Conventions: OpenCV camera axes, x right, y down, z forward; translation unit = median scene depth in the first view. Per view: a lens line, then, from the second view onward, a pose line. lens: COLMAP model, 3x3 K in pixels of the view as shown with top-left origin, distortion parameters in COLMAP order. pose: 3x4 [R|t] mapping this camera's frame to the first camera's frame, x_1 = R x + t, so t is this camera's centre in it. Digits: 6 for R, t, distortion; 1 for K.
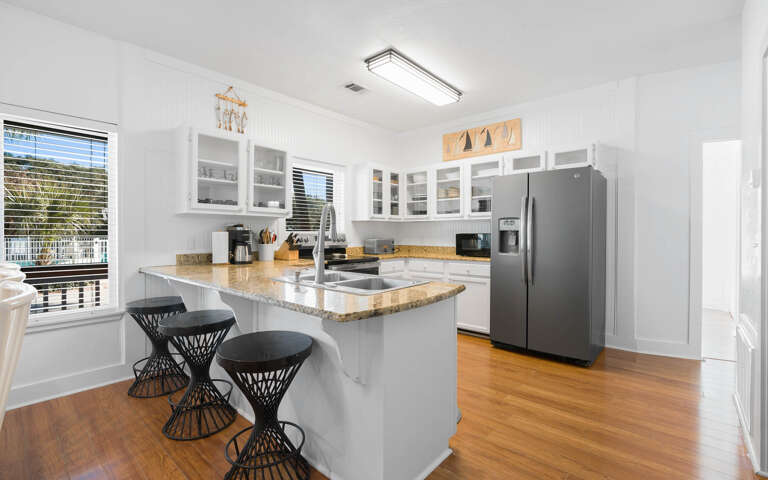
lens RADIAL K [[343.4, 0, 380.3], [0, 343.4, 236.9], [0, 0, 1]] dist [-0.001062, 0.000079]
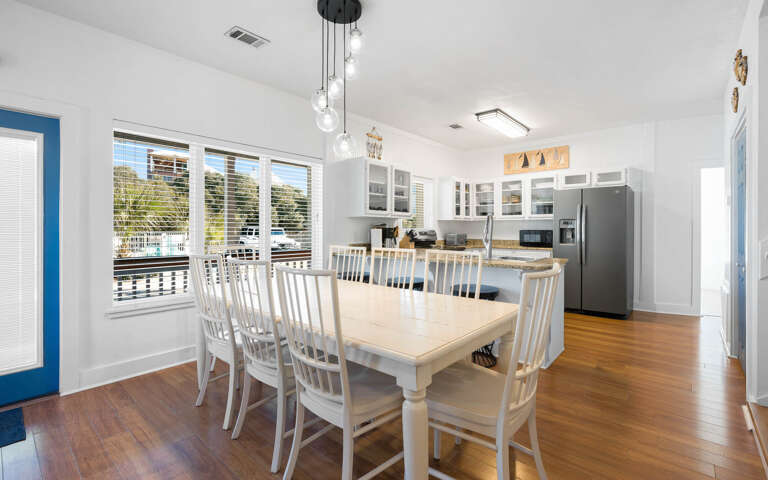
lens RADIAL K [[350.3, 0, 383.6], [0, 350.3, 229.8], [0, 0, 1]] dist [0.001267, -0.000054]
pose [[0.999910, 0.000264, 0.013429, -0.380046], [-0.000113, 0.999937, -0.011199, 0.005540], [-0.013431, 0.011196, 0.999847, -0.419732]]
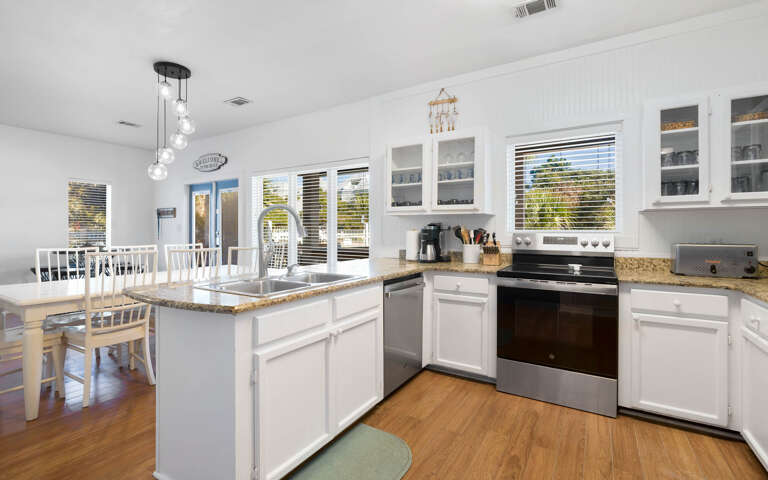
lens RADIAL K [[350.3, 0, 383.6], [0, 350.3, 229.8], [0, 0, 1]] dist [0.001267, -0.000054]
pose [[0.183363, 0.000268, -0.983045, 0.511118], [-0.012117, 0.999925, -0.001988, -0.011770], [0.982971, 0.012276, 0.183352, 0.585969]]
